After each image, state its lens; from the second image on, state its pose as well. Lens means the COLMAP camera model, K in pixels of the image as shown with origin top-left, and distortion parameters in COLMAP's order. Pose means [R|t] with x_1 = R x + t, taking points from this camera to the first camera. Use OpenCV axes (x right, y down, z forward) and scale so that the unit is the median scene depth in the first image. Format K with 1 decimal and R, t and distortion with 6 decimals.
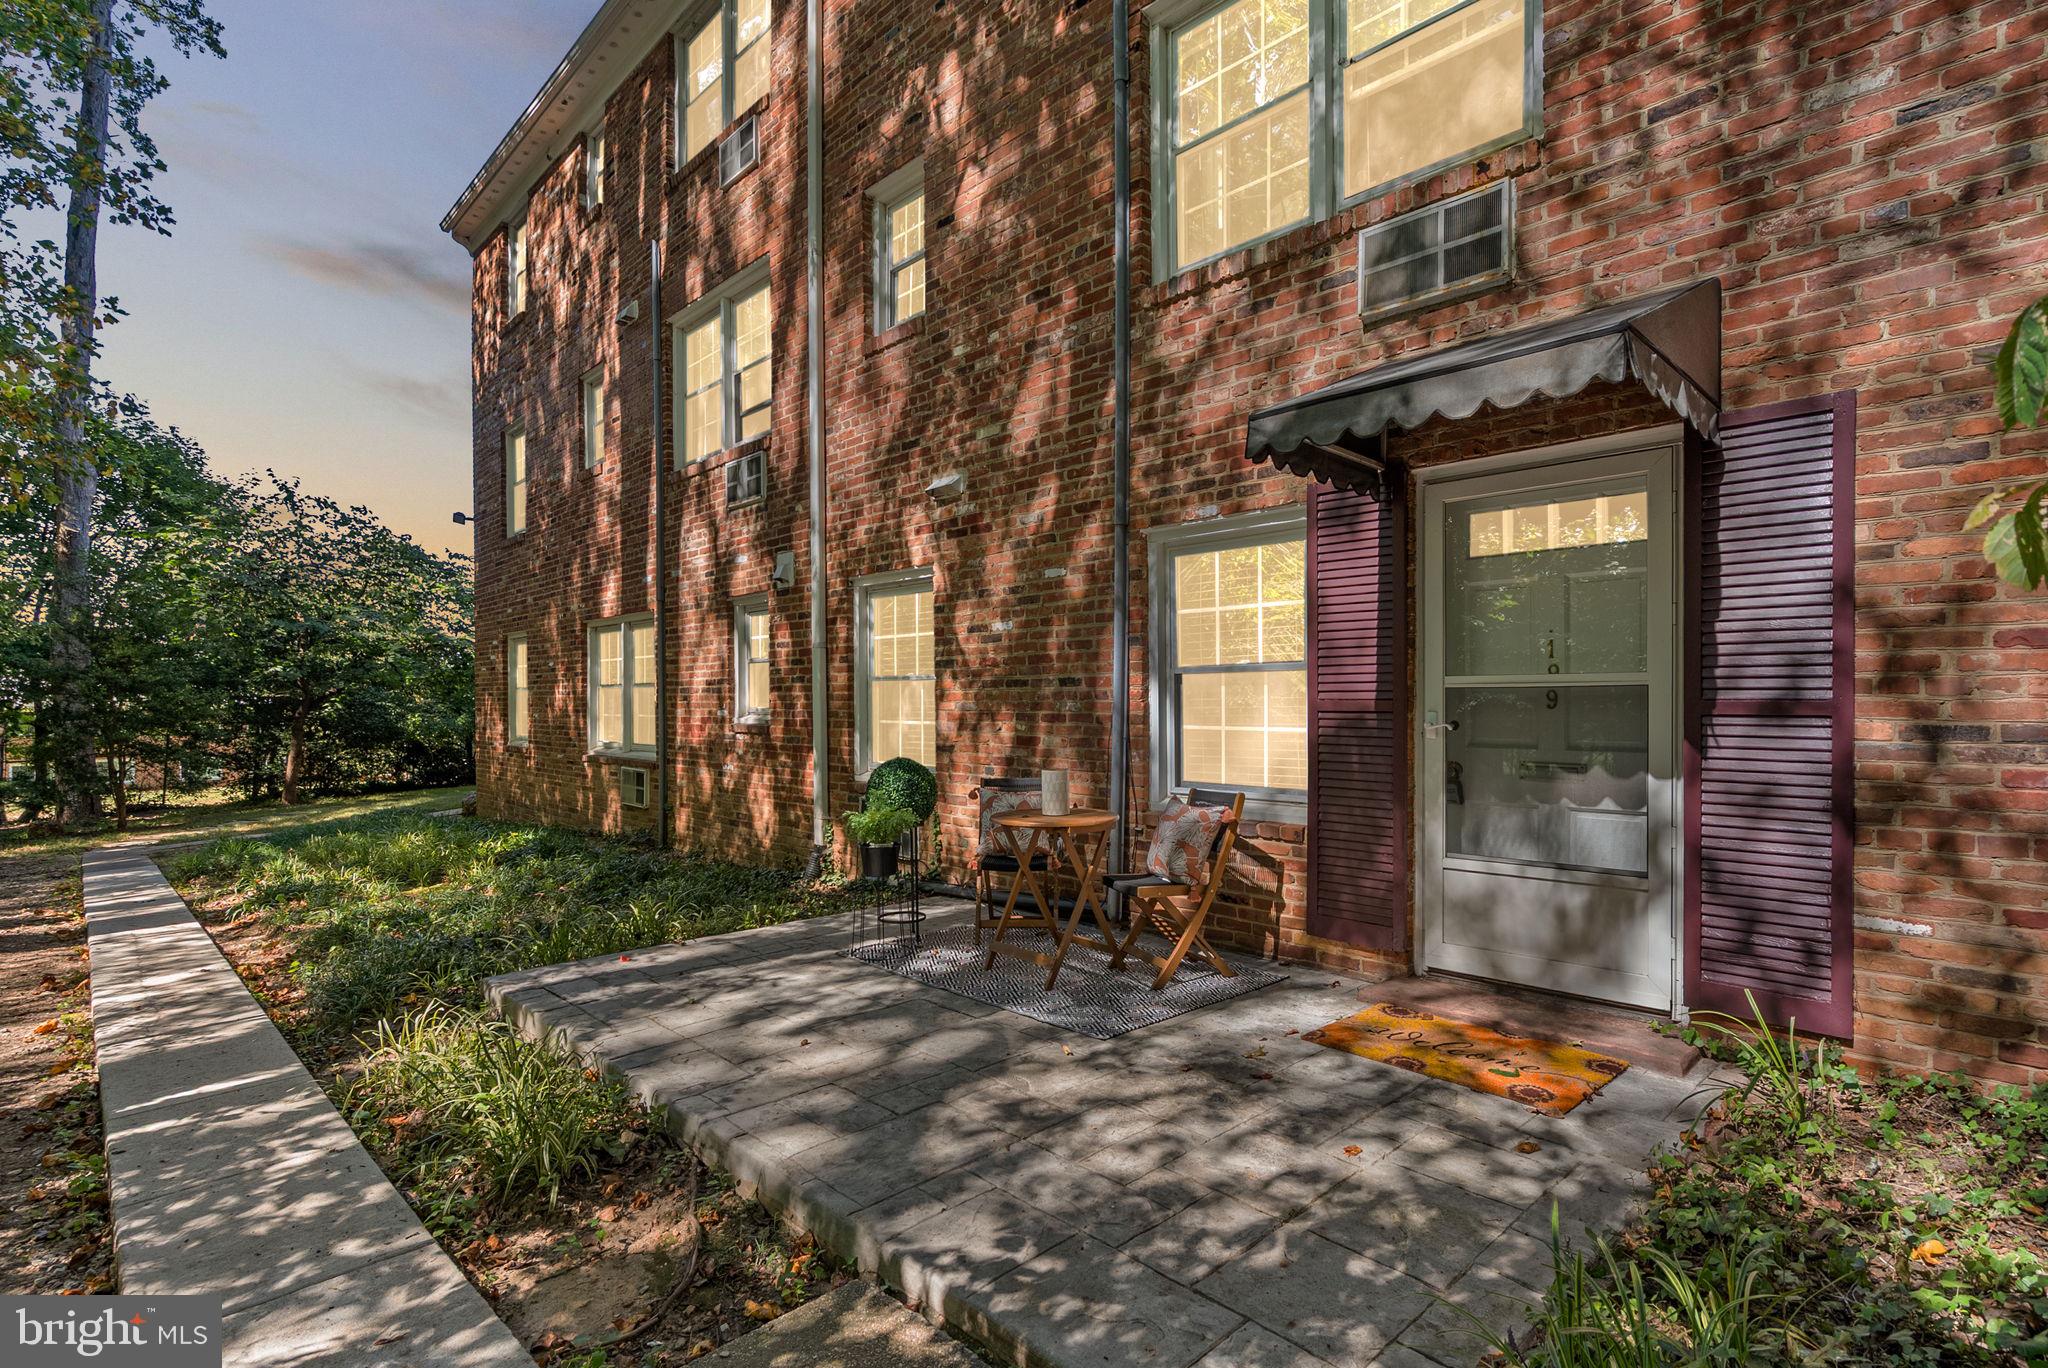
lens RADIAL K [[937.4, 0, 1021.8], [0, 937.4, 700.1], [0, 0, 1]] dist [-0.002843, 0.001943]
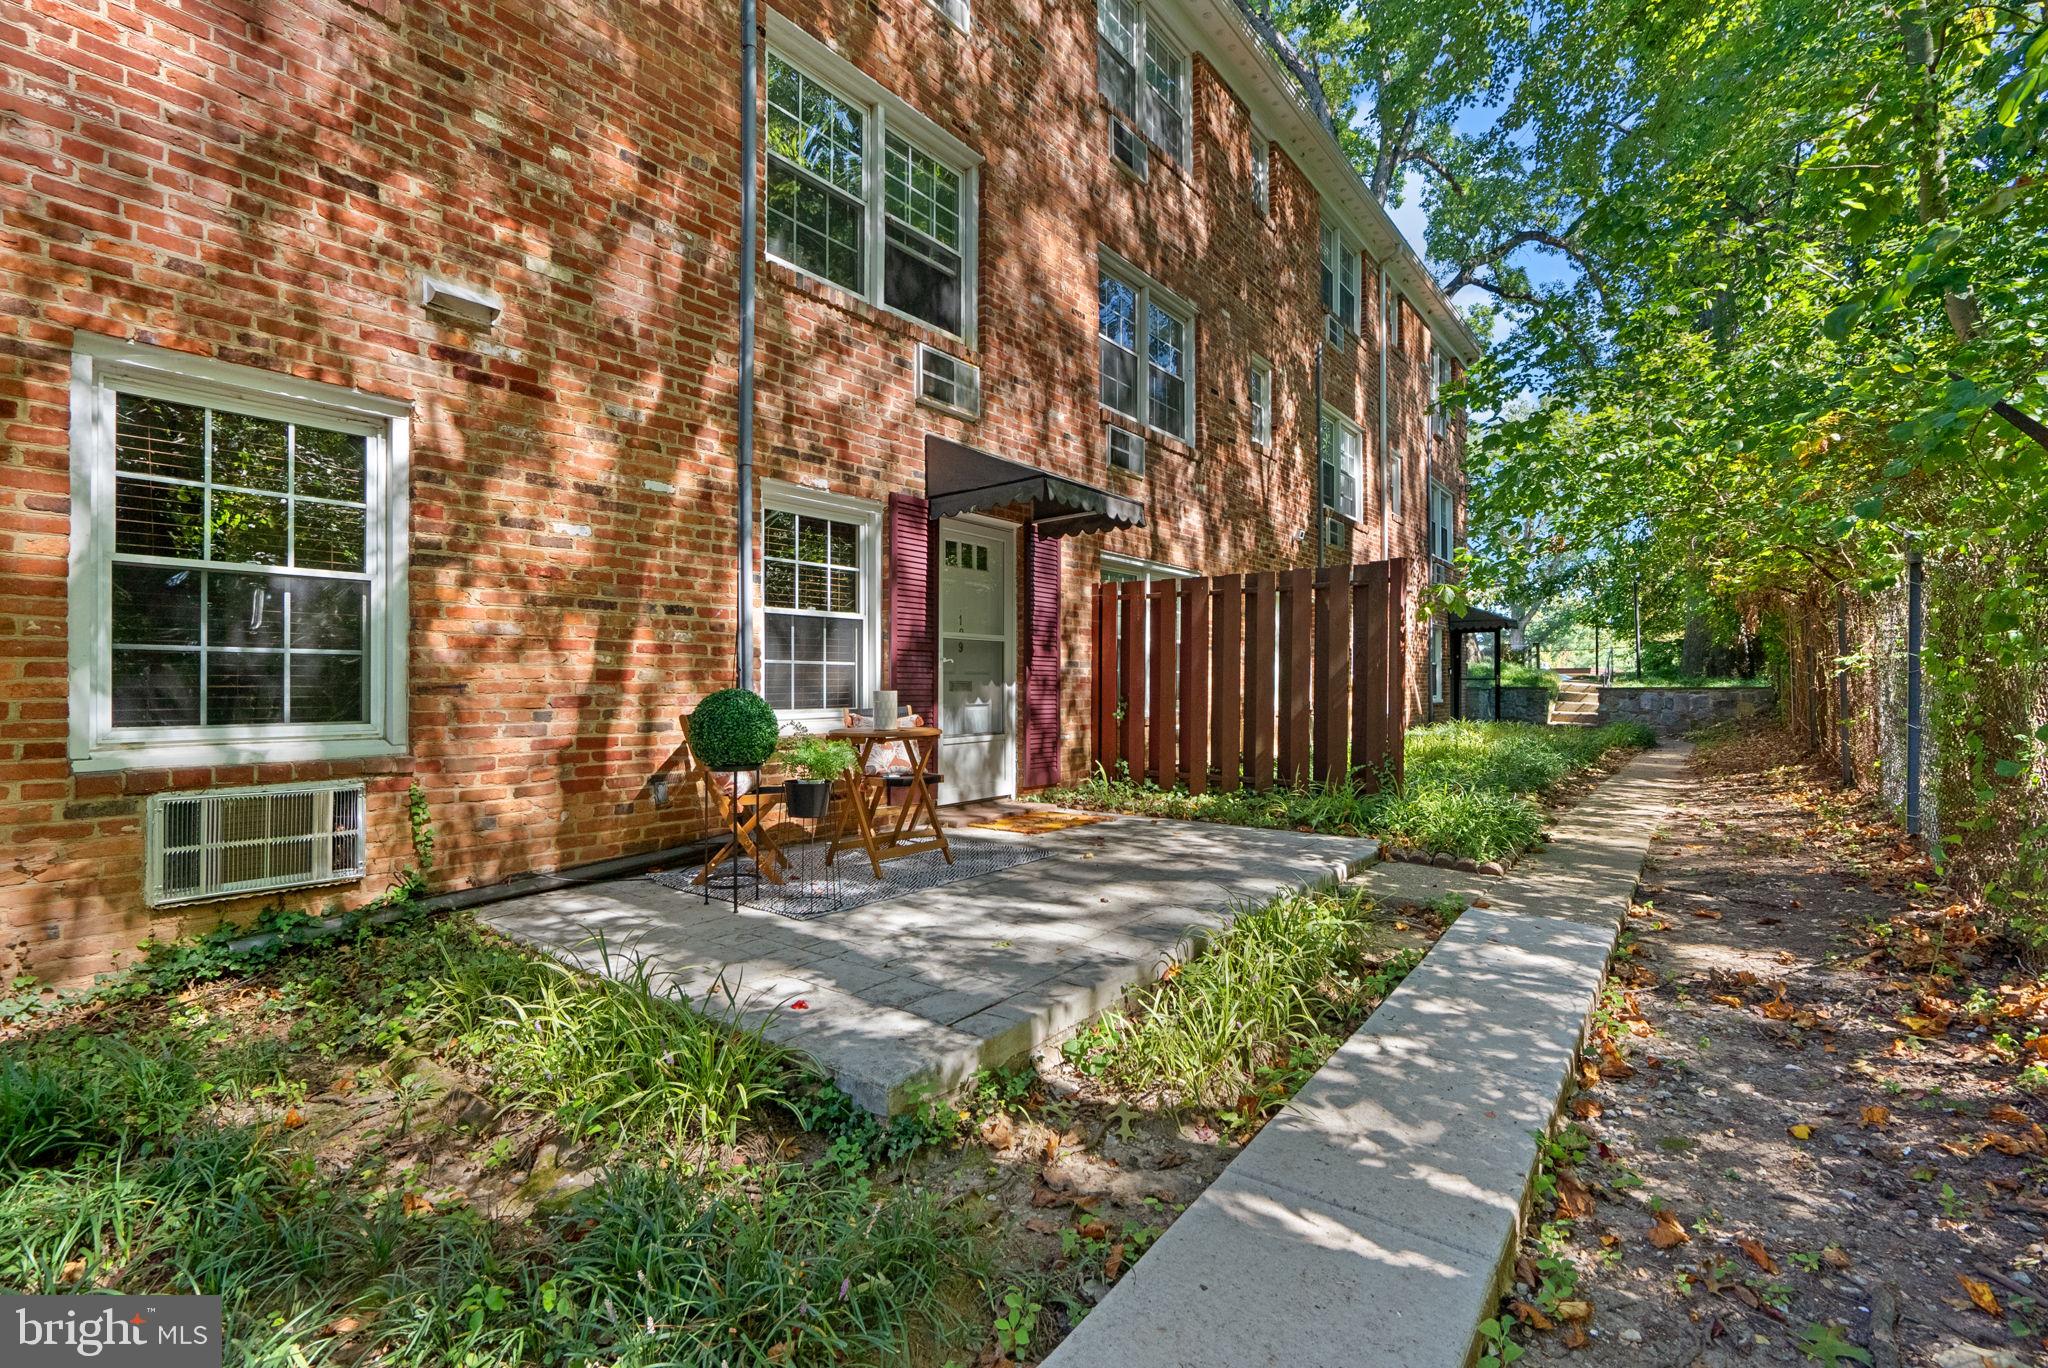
lens RADIAL K [[838.3, 0, 1024.0], [0, 838.3, 684.0], [0, 0, 1]] dist [-0.000625, 0.000202]
pose [[-0.098700, -0.005607, 0.995101, -1.063281], [-0.001038, 0.999984, 0.005532, 0.064064], [-0.995117, -0.000486, -0.098704, 0.973207]]
